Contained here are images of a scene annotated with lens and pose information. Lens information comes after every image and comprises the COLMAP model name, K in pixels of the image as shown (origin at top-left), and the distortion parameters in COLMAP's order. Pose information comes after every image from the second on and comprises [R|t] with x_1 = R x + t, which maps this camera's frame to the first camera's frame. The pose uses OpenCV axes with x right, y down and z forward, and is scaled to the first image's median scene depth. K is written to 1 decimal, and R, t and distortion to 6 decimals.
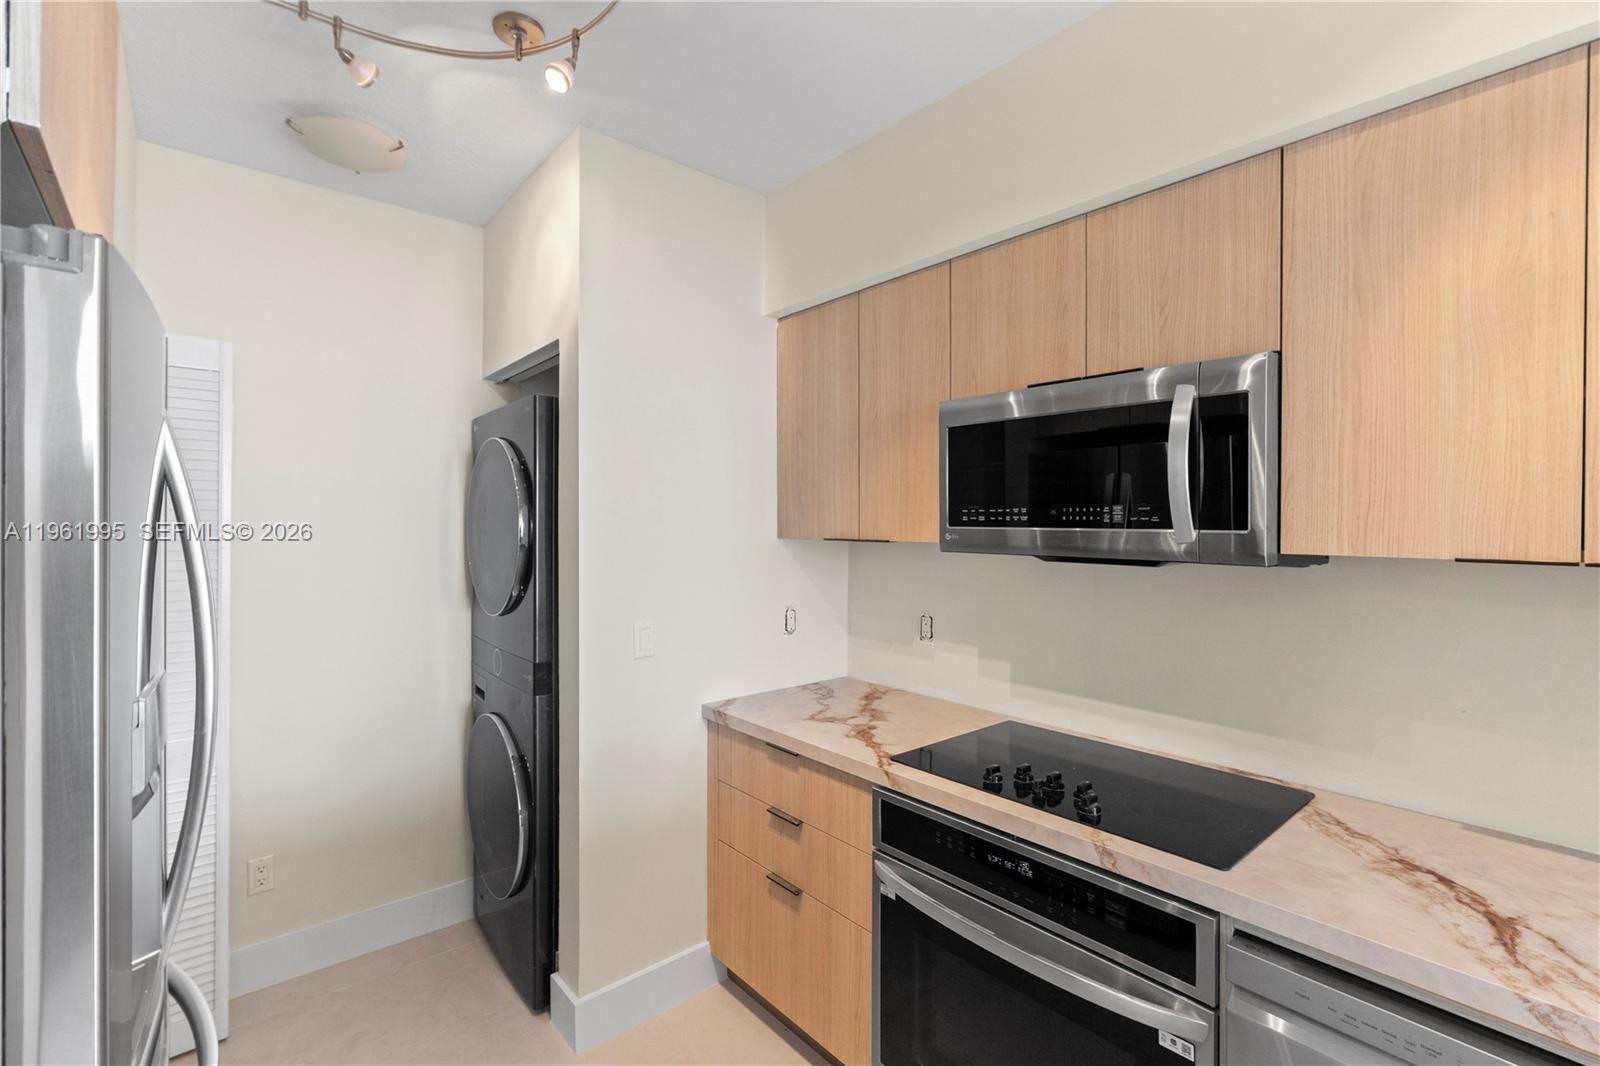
lens RADIAL K [[709.4, 0, 786.6], [0, 709.4, 521.4], [0, 0, 1]] dist [-0.009351, 0.003438]
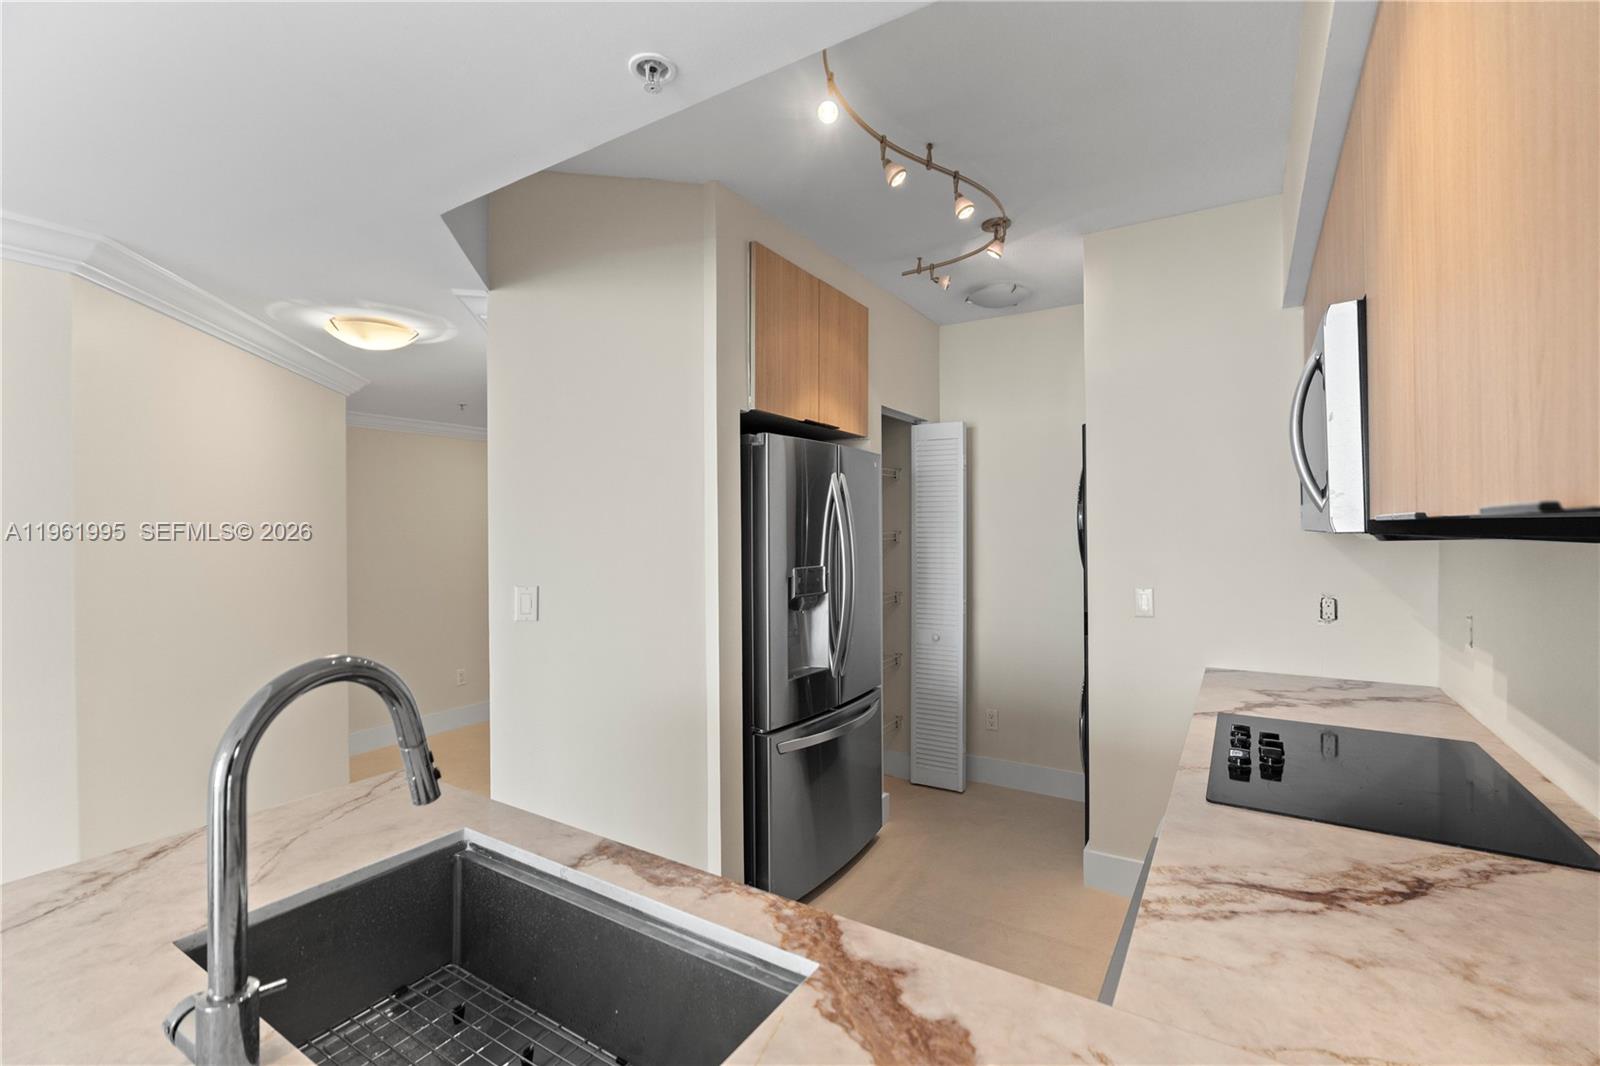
lens RADIAL K [[709.4, 0, 805.2], [0, 709.4, 522.4], [0, 0, 1]] dist [-0.009351, 0.003438]
pose [[0.302943, -0.017654, -0.952845, 0.922417], [0.006835, 0.999843, -0.016352, 0.041962], [0.952984, -0.001559, 0.303016, 0.033919]]
